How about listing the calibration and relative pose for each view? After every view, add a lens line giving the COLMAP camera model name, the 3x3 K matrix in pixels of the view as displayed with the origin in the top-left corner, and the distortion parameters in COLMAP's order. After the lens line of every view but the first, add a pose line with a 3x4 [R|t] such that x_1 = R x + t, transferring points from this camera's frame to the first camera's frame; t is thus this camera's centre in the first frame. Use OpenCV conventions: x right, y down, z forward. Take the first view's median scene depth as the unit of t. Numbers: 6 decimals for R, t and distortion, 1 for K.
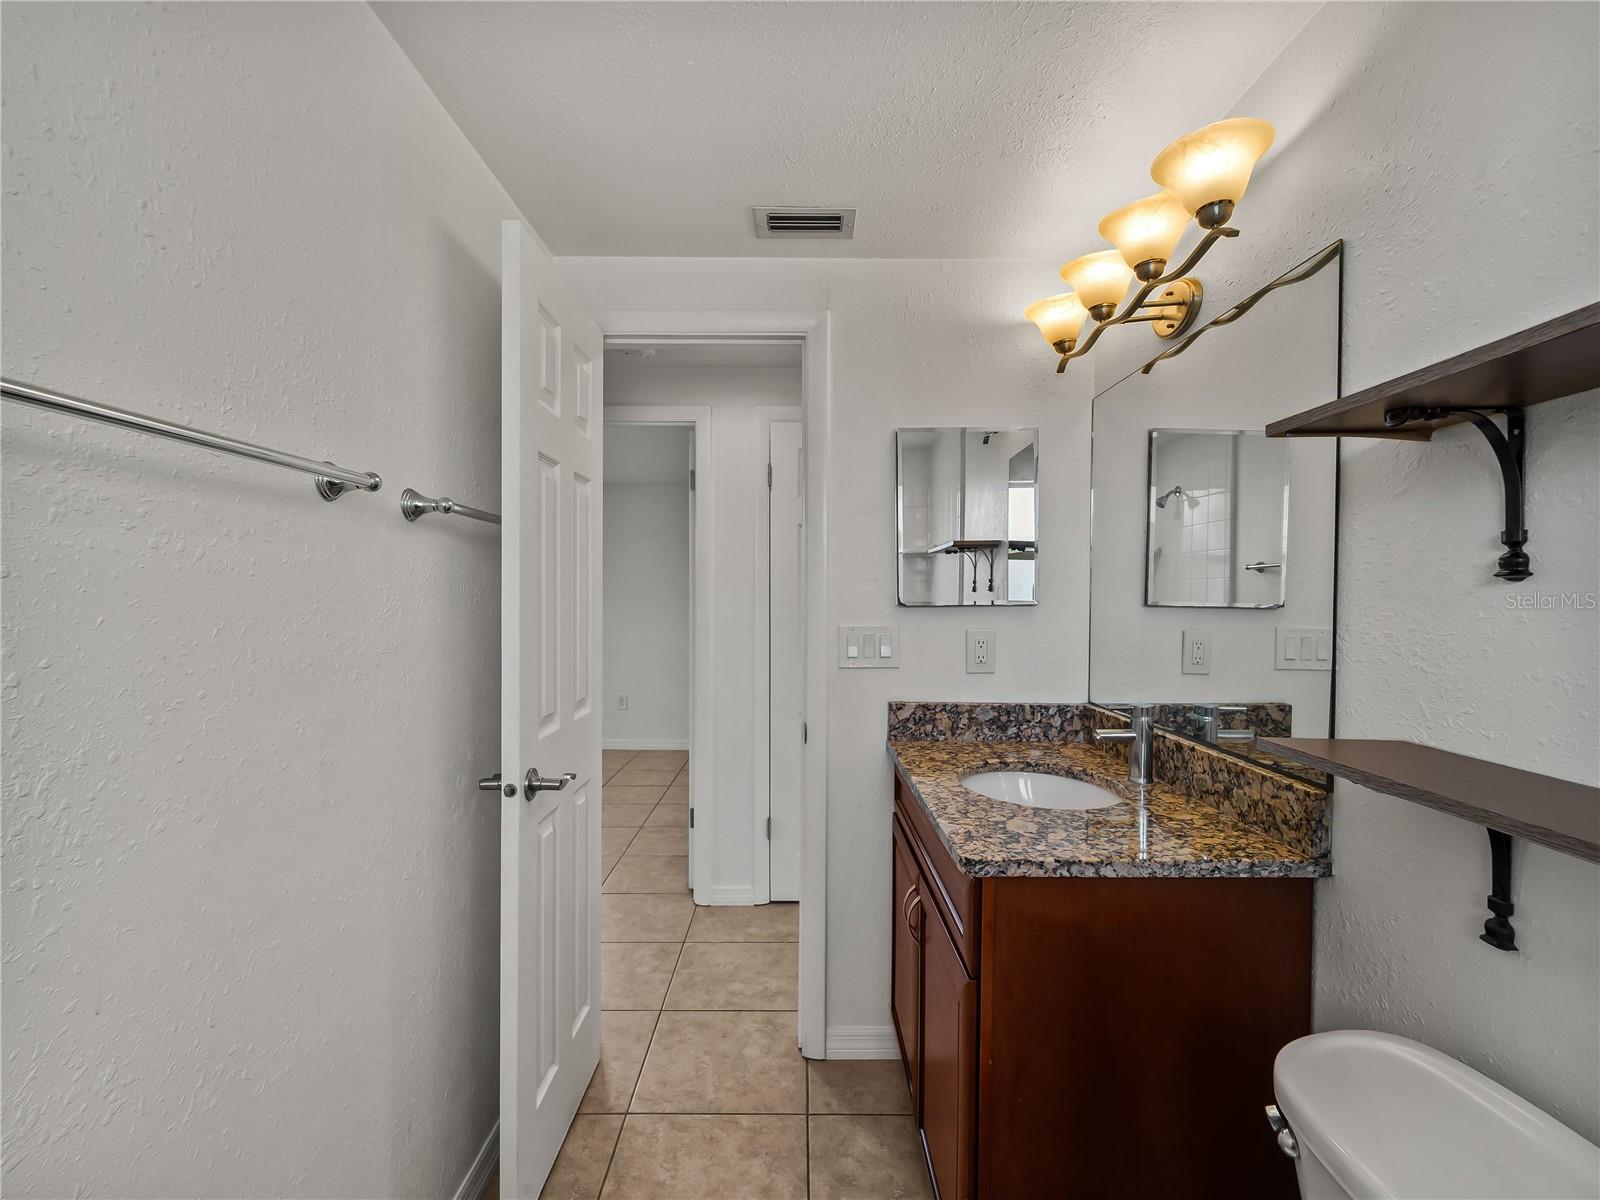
lens RADIAL K [[742.3, 0, 801.0], [0, 742.3, 599.8], [0, 0, 1]] dist [0.000387, -0.001254]
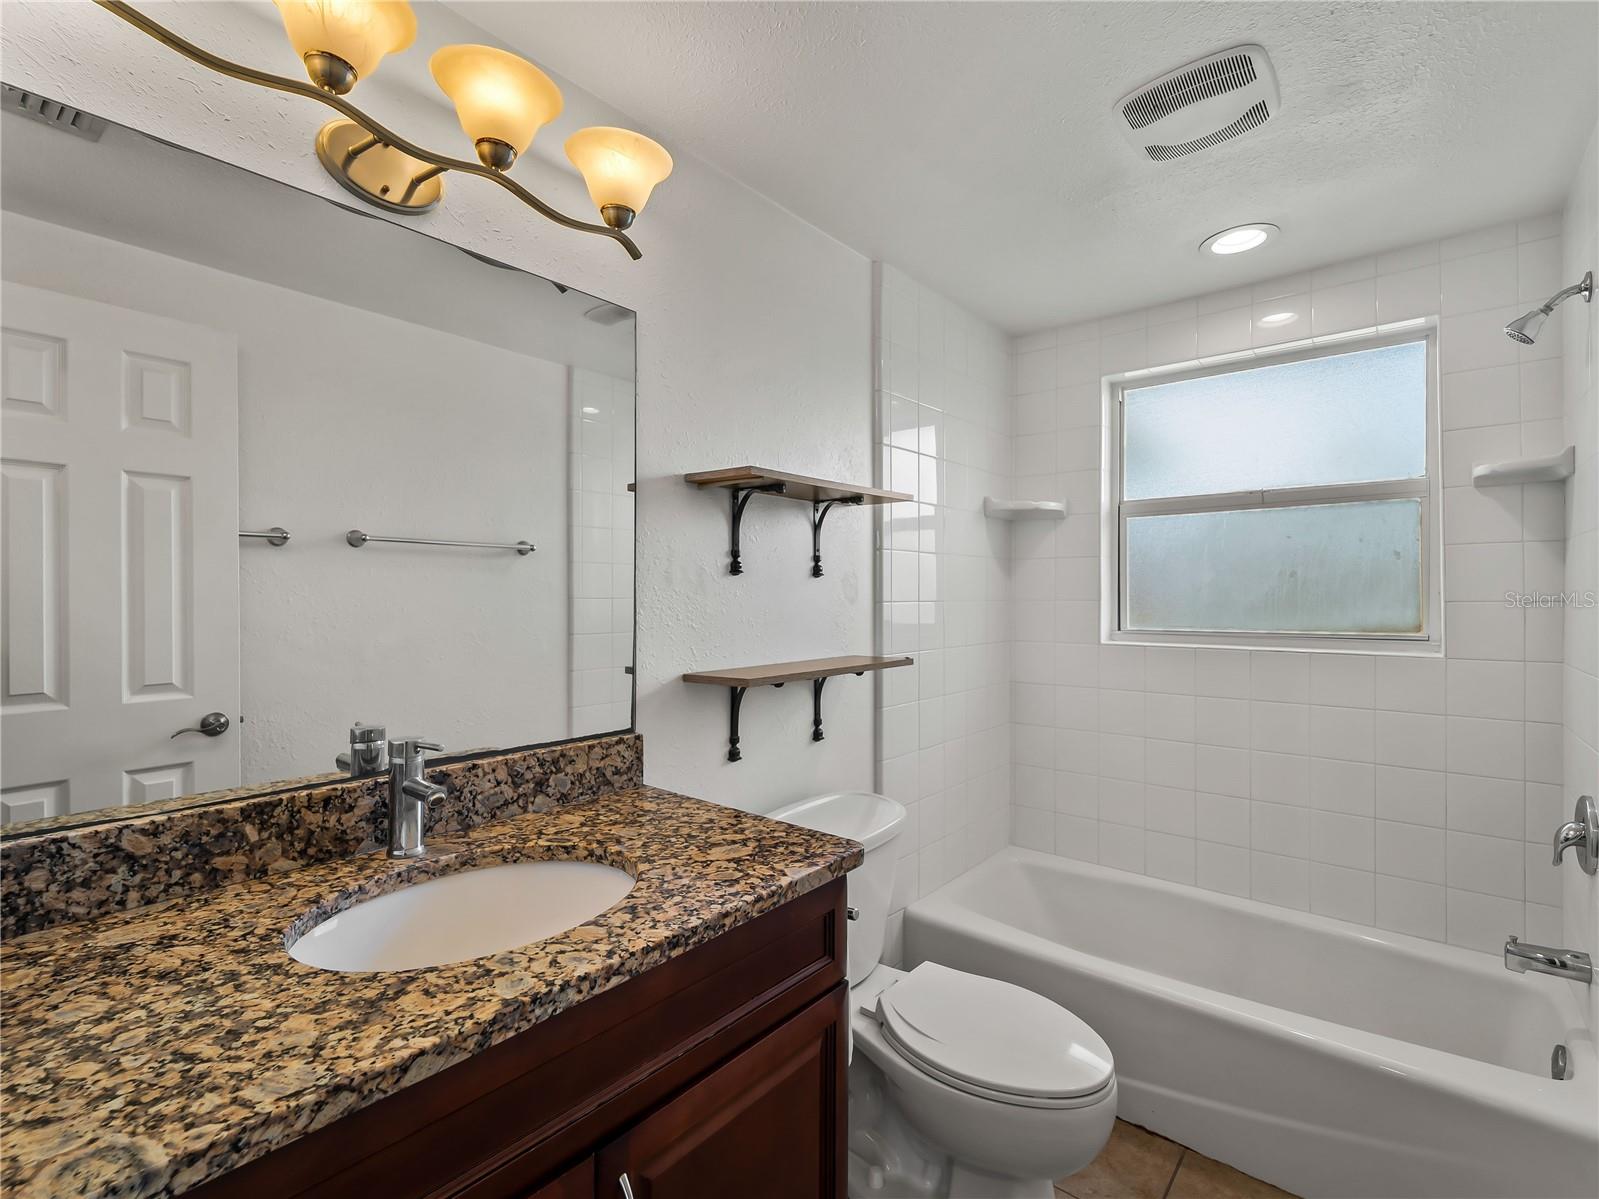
lens RADIAL K [[741.8, 0, 802.1], [0, 741.8, 601.9], [0, 0, 1]] dist [0.000387, -0.001254]
pose [[-0.764785, -0.015667, 0.644095, -0.297025], [-0.002556, 0.999770, 0.021284, 0.002295], [-0.644280, 0.014631, -0.764650, 1.545468]]
